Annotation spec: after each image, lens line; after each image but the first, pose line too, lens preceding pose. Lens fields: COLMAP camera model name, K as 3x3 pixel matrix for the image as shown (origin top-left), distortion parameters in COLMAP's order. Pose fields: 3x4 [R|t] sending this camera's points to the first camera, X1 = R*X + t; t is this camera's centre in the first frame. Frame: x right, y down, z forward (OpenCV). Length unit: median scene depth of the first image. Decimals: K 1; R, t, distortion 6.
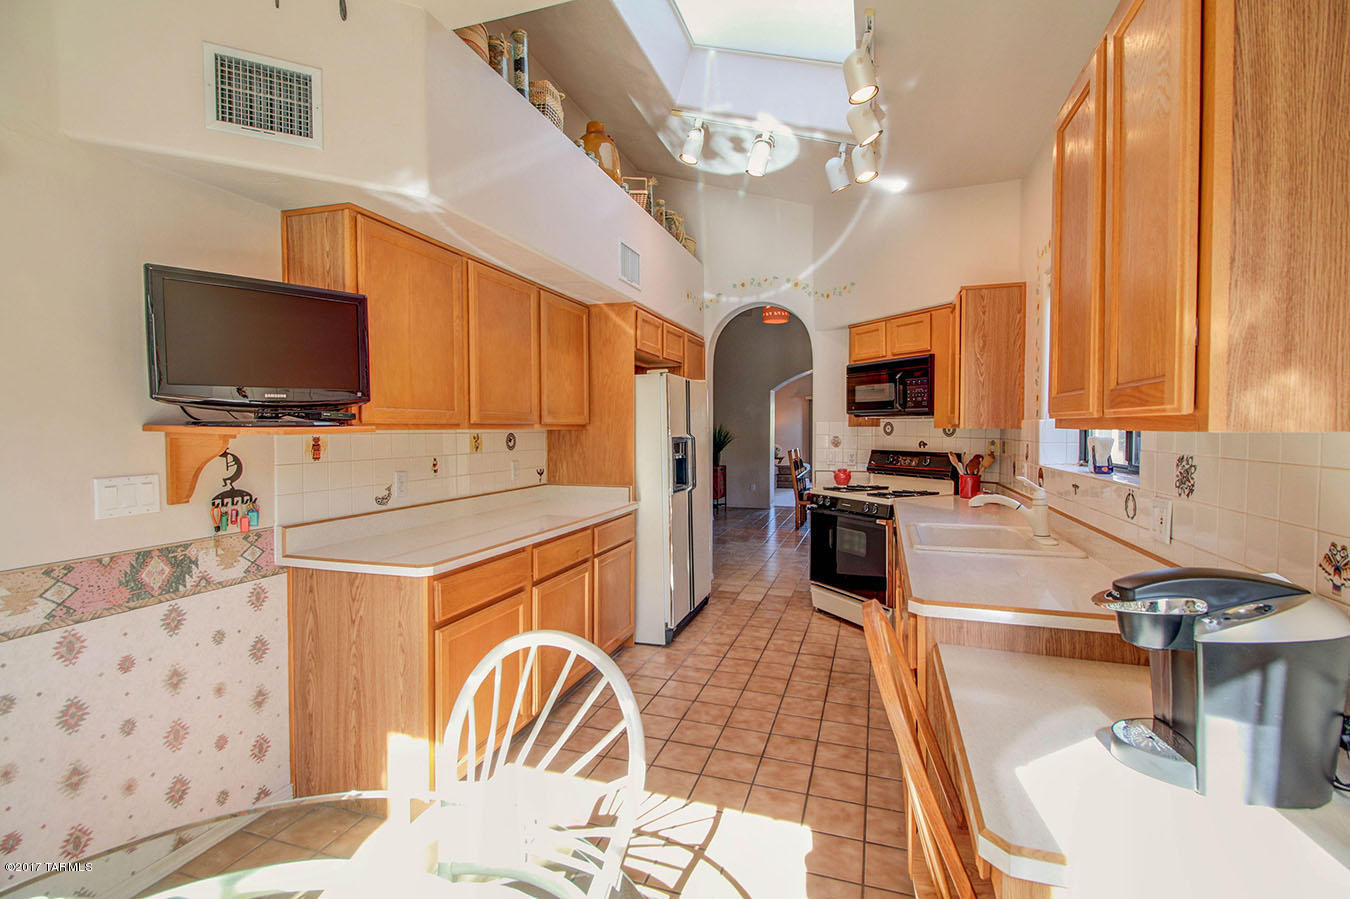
lens RADIAL K [[616.4, 0, 670.2], [0, 616.4, 446.3], [0, 0, 1]] dist [0.029639, -0.016266]
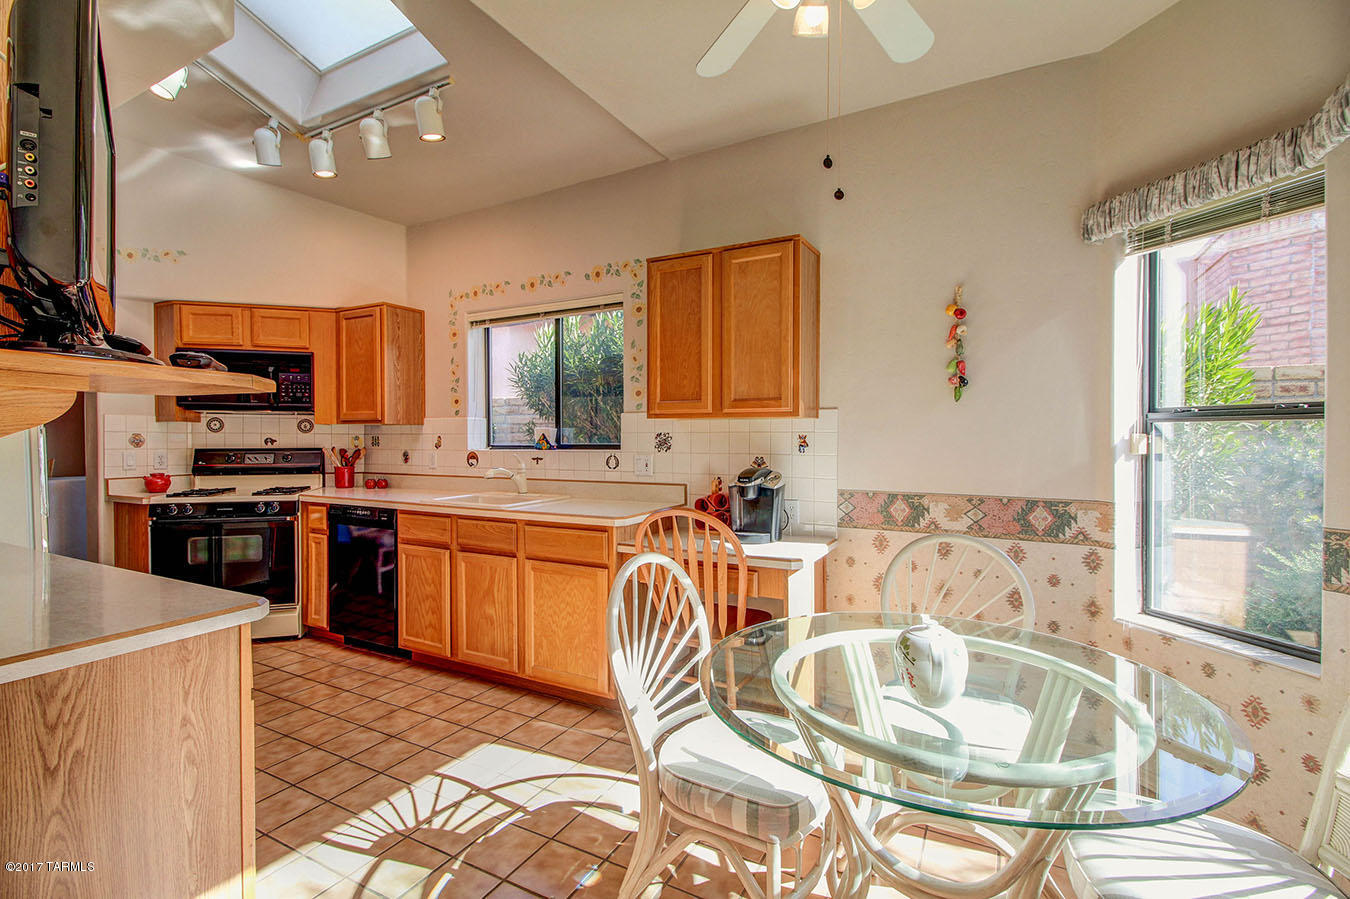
lens RADIAL K [[616.4, 0, 670.2], [0, 616.4, 446.3], [0, 0, 1]] dist [0.029639, -0.016266]
pose [[0.180212, -0.013629, 0.983533, -0.681636], [0.029370, 0.999533, 0.008469, 0.023461], [-0.983189, 0.027360, 0.180528, 0.310631]]
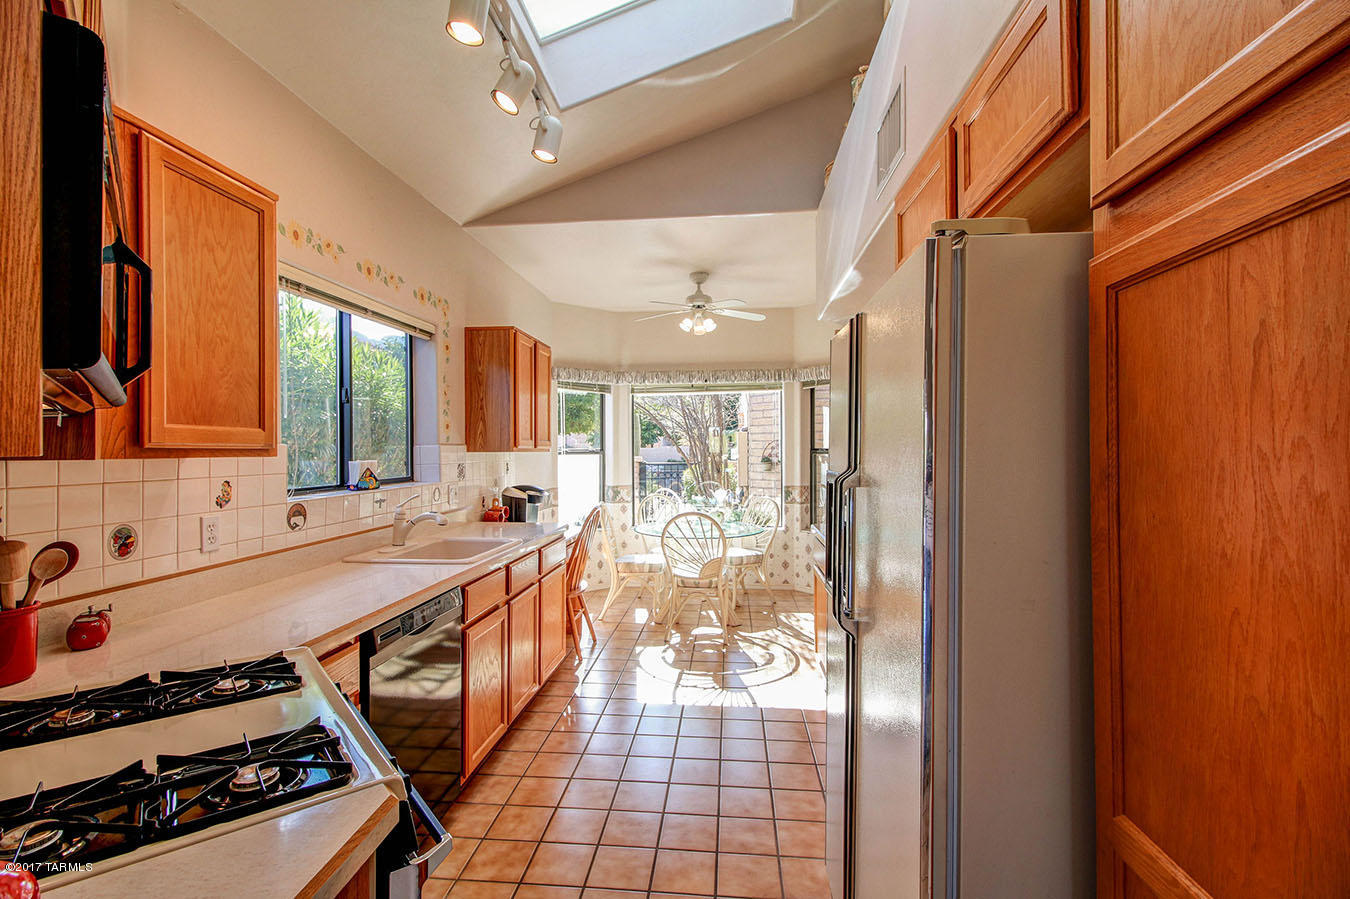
lens RADIAL K [[616.4, 0, 670.2], [0, 616.4, 446.3], [0, 0, 1]] dist [0.029639, -0.016266]
pose [[-0.976273, 0.011553, -0.216233, 0.292010], [0.006951, 0.999733, 0.022032, -0.053813], [0.216430, 0.020006, -0.976093, 1.873674]]
